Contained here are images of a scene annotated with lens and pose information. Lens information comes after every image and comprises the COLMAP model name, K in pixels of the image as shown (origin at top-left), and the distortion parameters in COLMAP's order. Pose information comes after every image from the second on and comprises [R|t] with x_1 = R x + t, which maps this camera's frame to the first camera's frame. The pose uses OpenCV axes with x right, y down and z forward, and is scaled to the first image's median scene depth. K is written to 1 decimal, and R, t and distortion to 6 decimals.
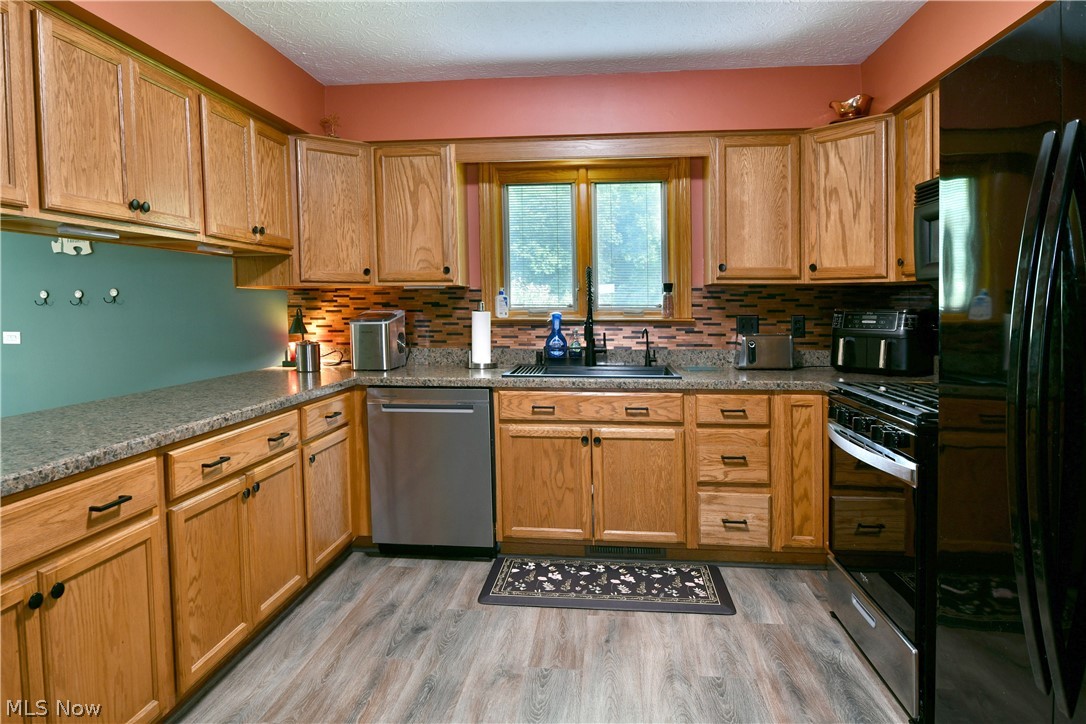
lens RADIAL K [[668.2, 0, 539.2], [0, 668.2, 313.0], [0, 0, 1]] dist [-0.018420, -0.000169]
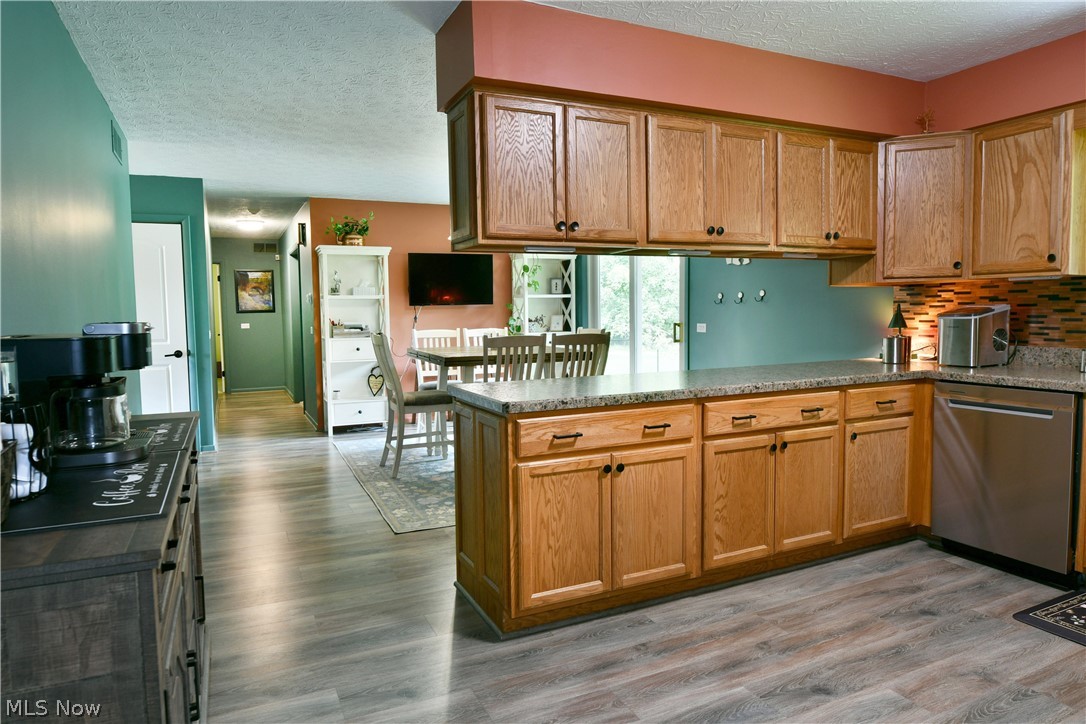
lens RADIAL K [[664.1, 0, 519.8], [0, 664.1, 319.2], [0, 0, 1]] dist [-0.010093, -0.001743]
pose [[0.510740, 0.008200, -0.859696, 0.275085], [0.000864, 0.999949, 0.010051, 0.007614], [0.859735, -0.005877, 0.510707, -0.046601]]
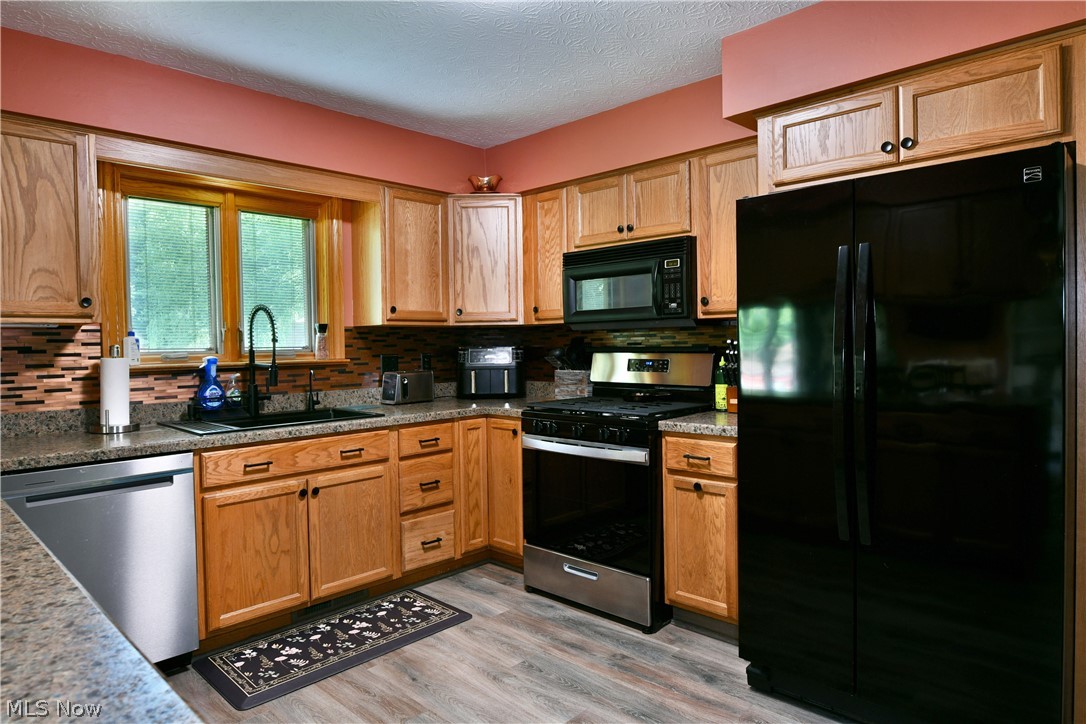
lens RADIAL K [[634.5, 0, 582.3], [0, 634.5, 338.5], [0, 0, 1]] dist [-0.021924, -0.000191]
pose [[0.606468, -0.005685, 0.795088, -0.384662], [0.027939, 0.999509, -0.014164, 0.000839], [-0.794617, 0.030804, 0.606329, 0.162558]]
